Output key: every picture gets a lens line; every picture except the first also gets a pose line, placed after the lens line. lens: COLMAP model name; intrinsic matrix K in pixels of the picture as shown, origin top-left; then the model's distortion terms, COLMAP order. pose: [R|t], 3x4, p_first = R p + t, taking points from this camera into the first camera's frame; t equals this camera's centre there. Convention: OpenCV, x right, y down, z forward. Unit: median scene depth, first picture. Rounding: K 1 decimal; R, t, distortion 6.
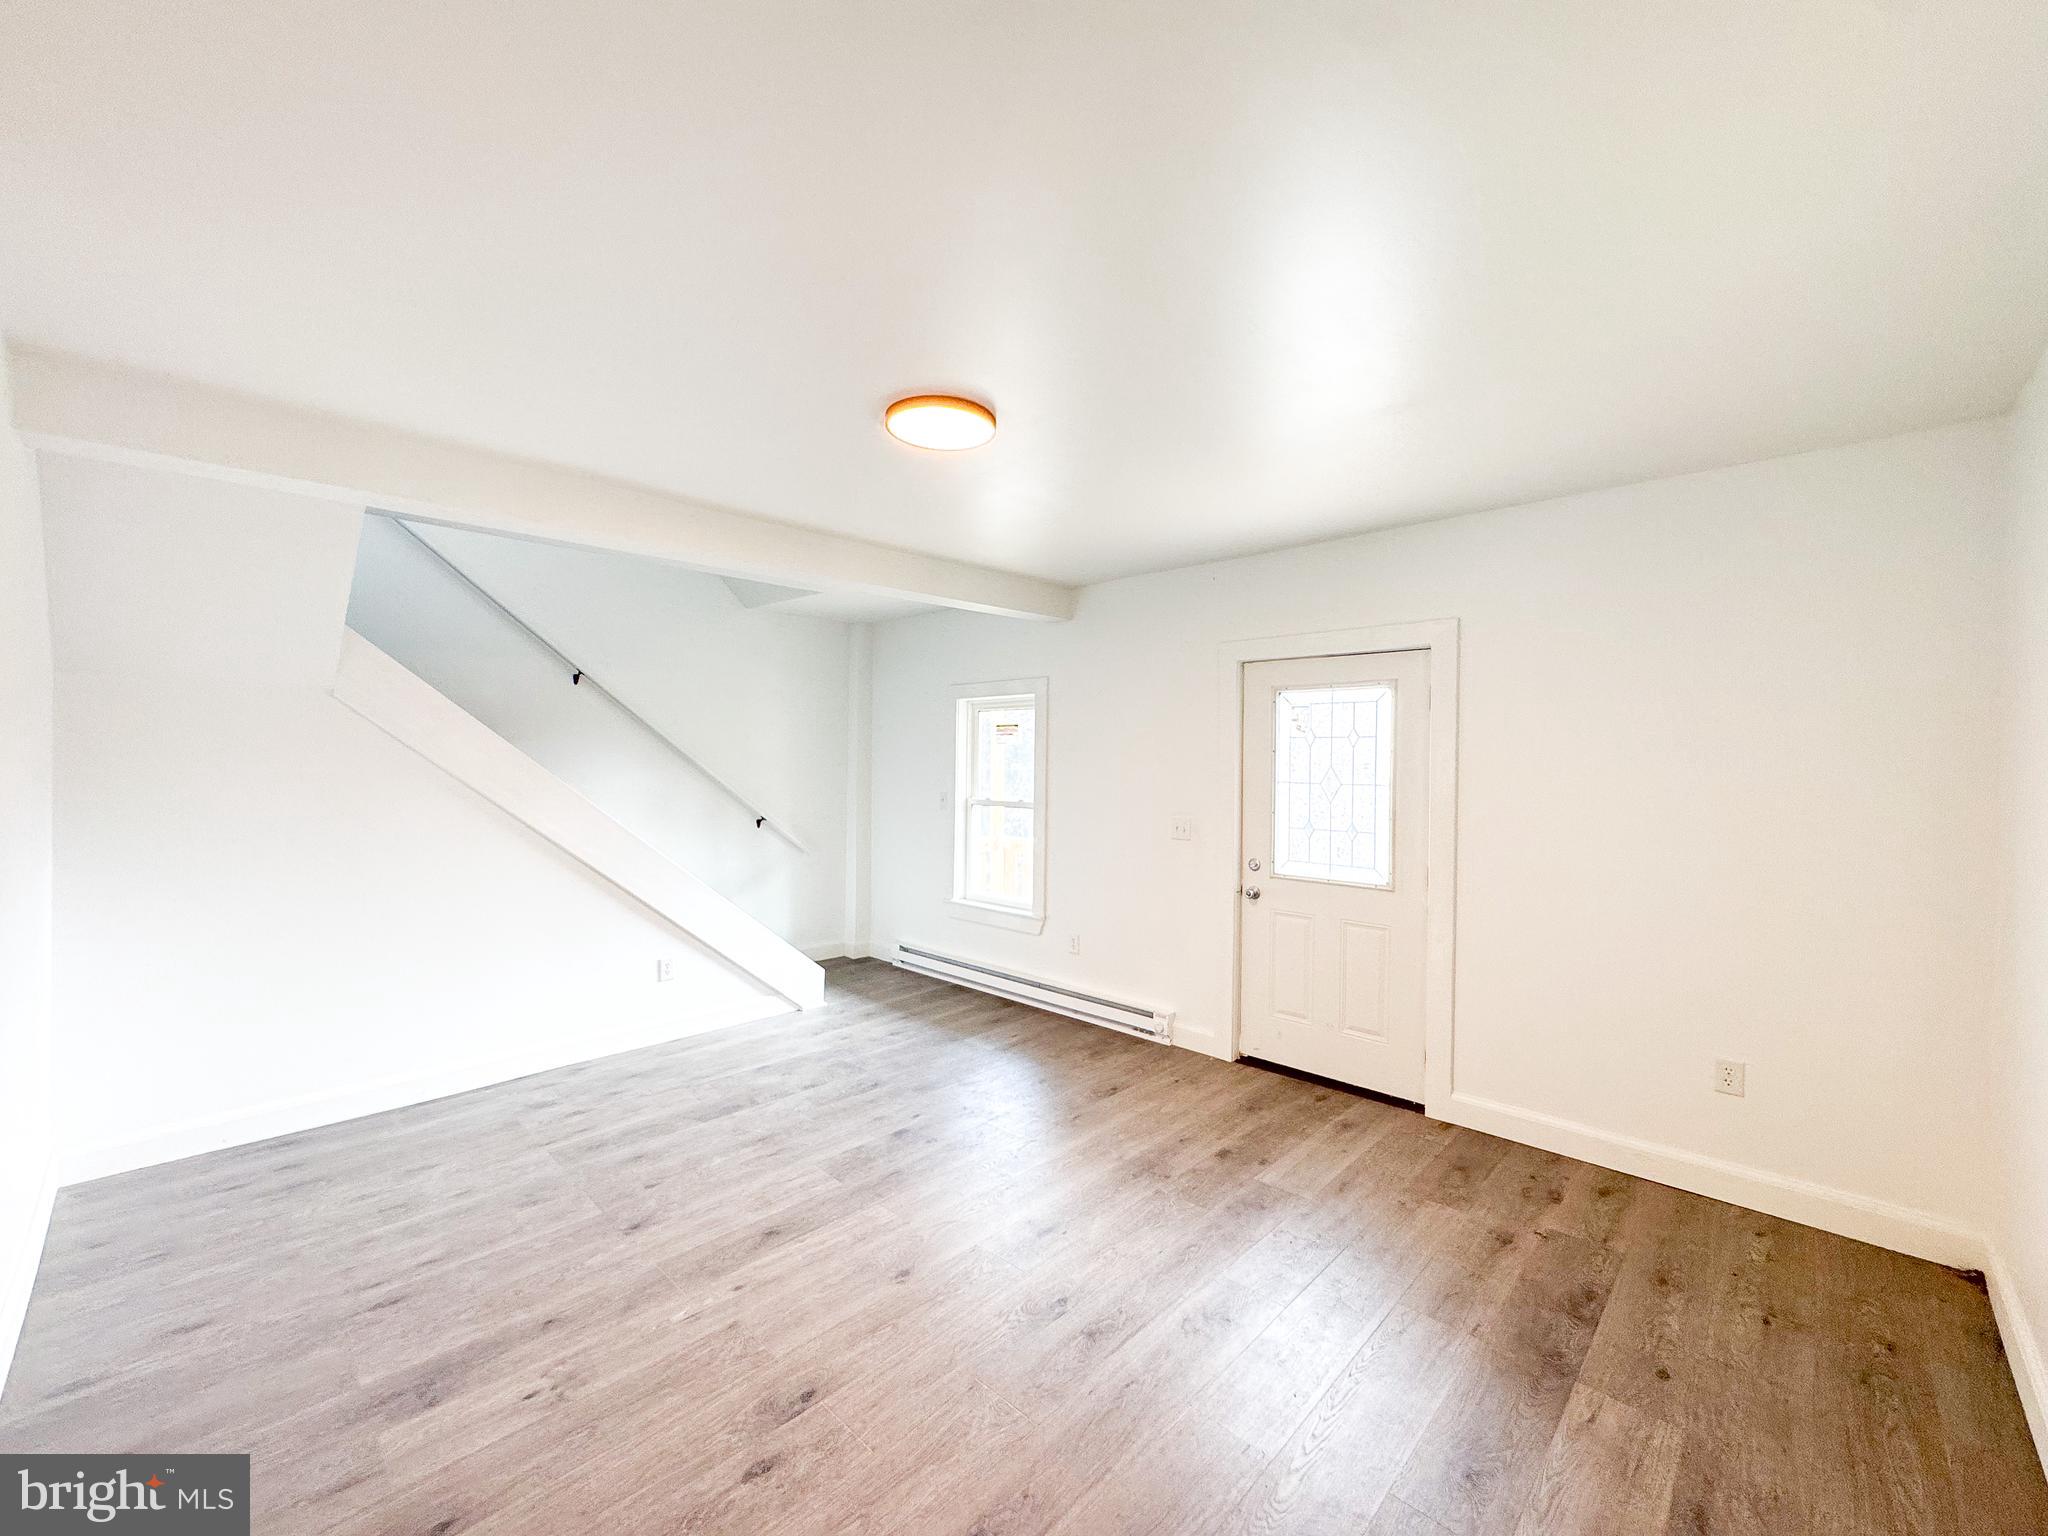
lens RADIAL K [[821.5, 0, 1017.0], [0, 821.5, 761.1], [0, 0, 1]] dist [-0.005668, 0.001005]
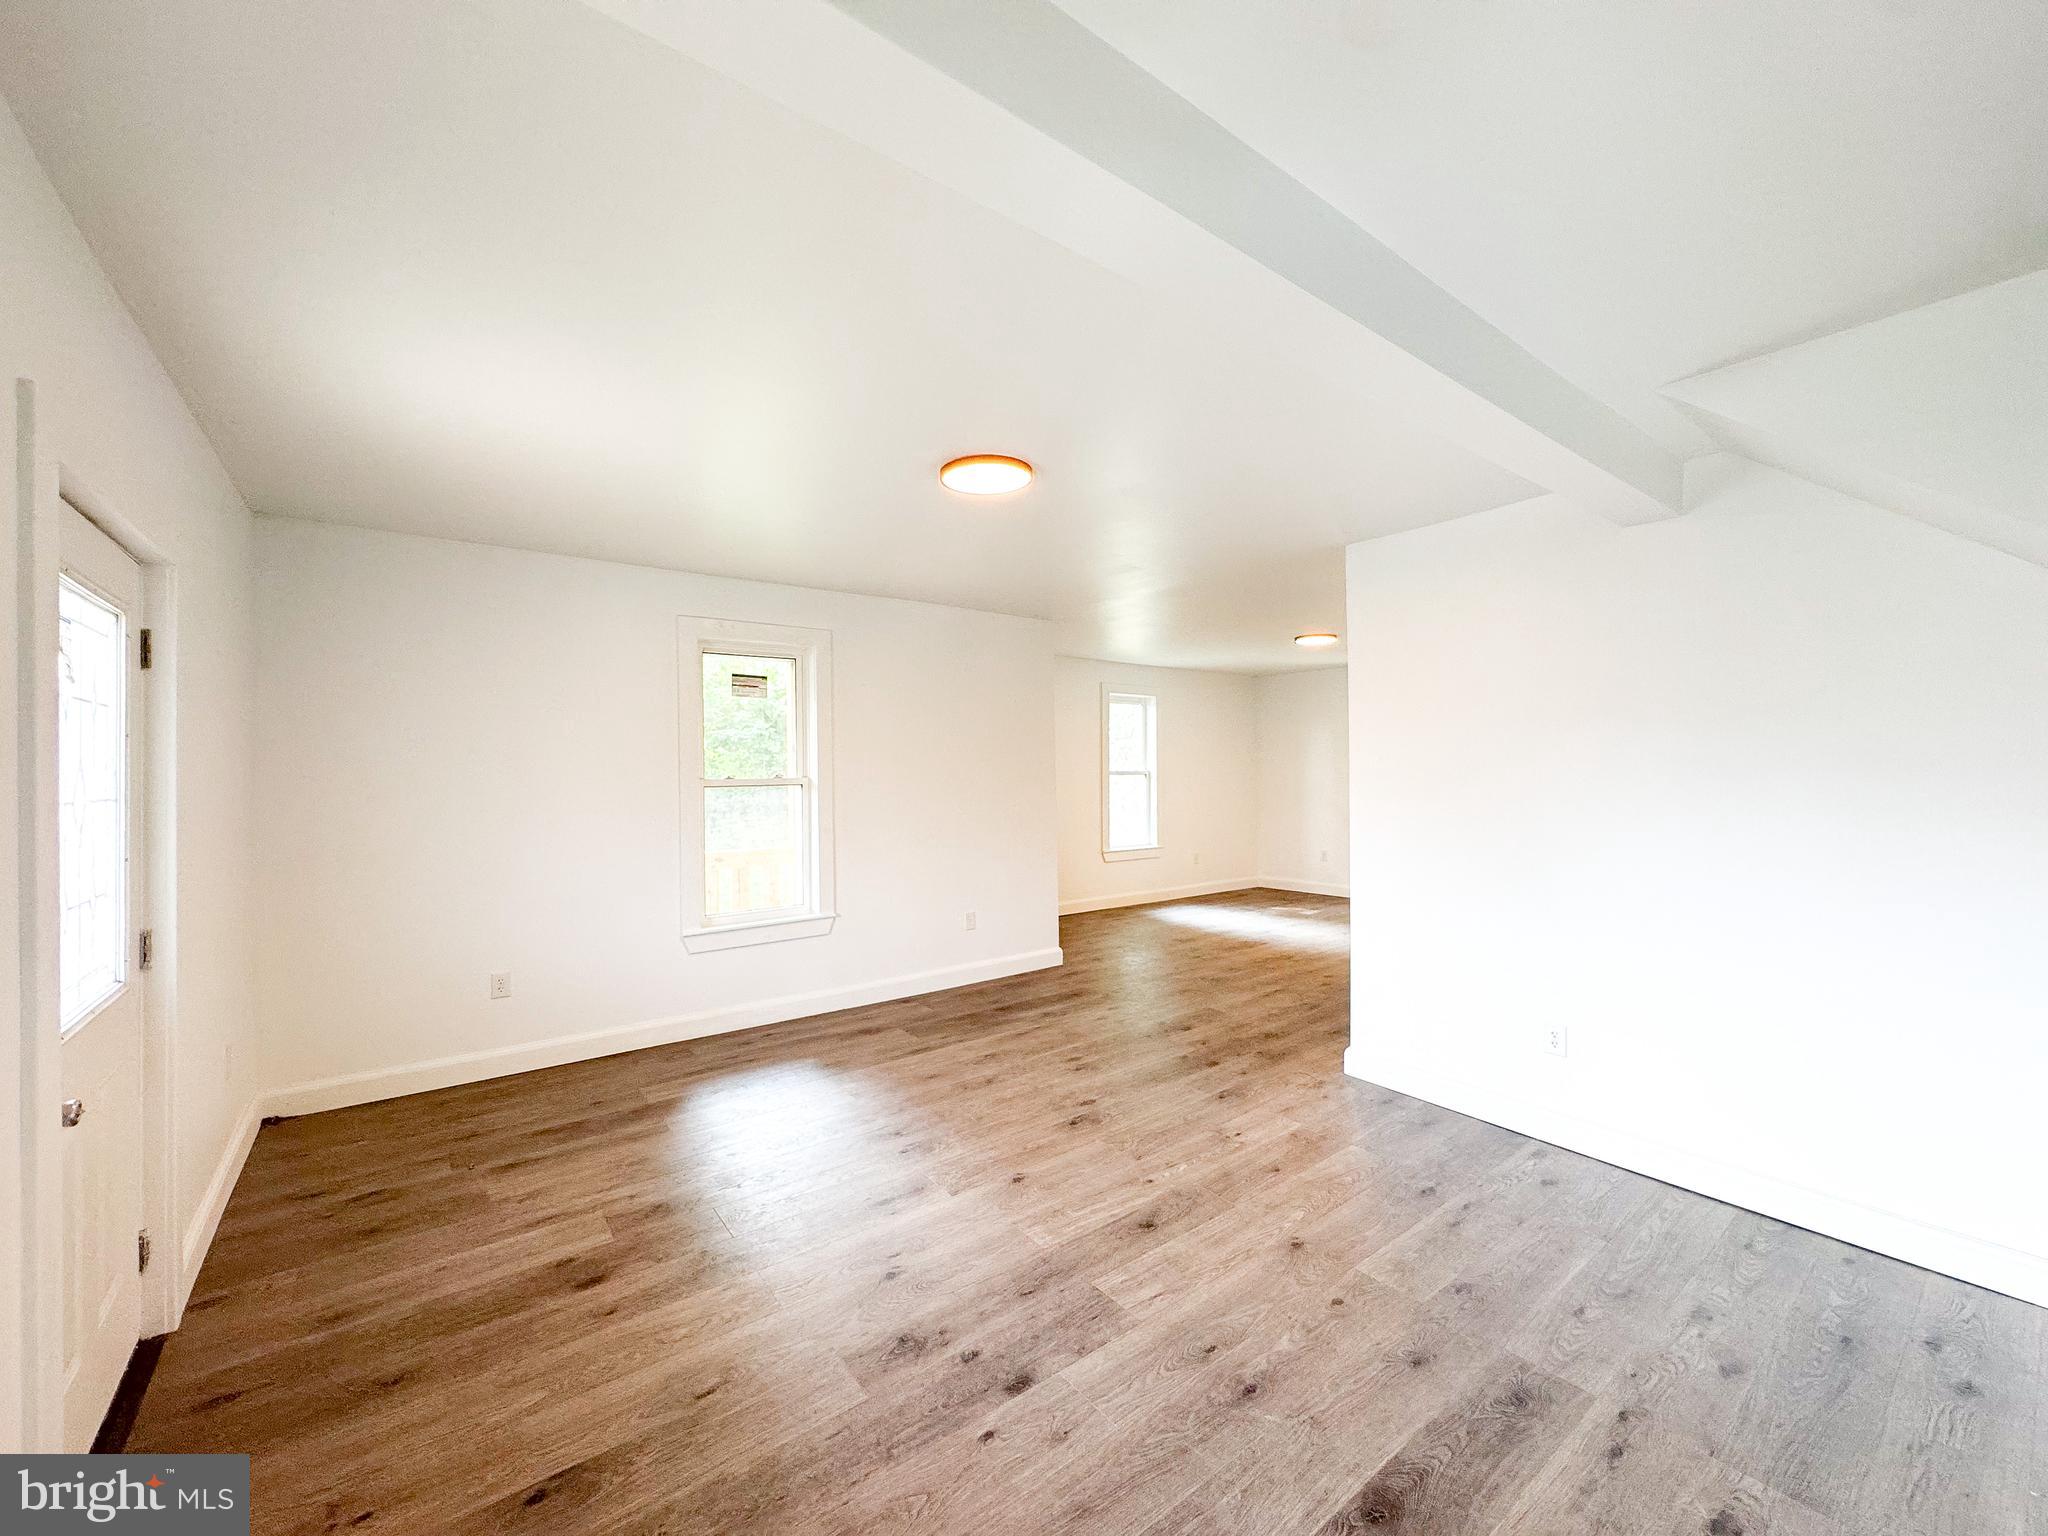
lens RADIAL K [[821.5, 0, 1021.8], [0, 821.5, 763.9], [0, 0, 1]] dist [-0.005668, 0.001005]
pose [[-0.989710, -0.000526, 0.143089, -0.290545], [-0.000462, 1.000000, 0.000480, 0.008763], [-0.143089, 0.000409, -0.989710, 2.016652]]
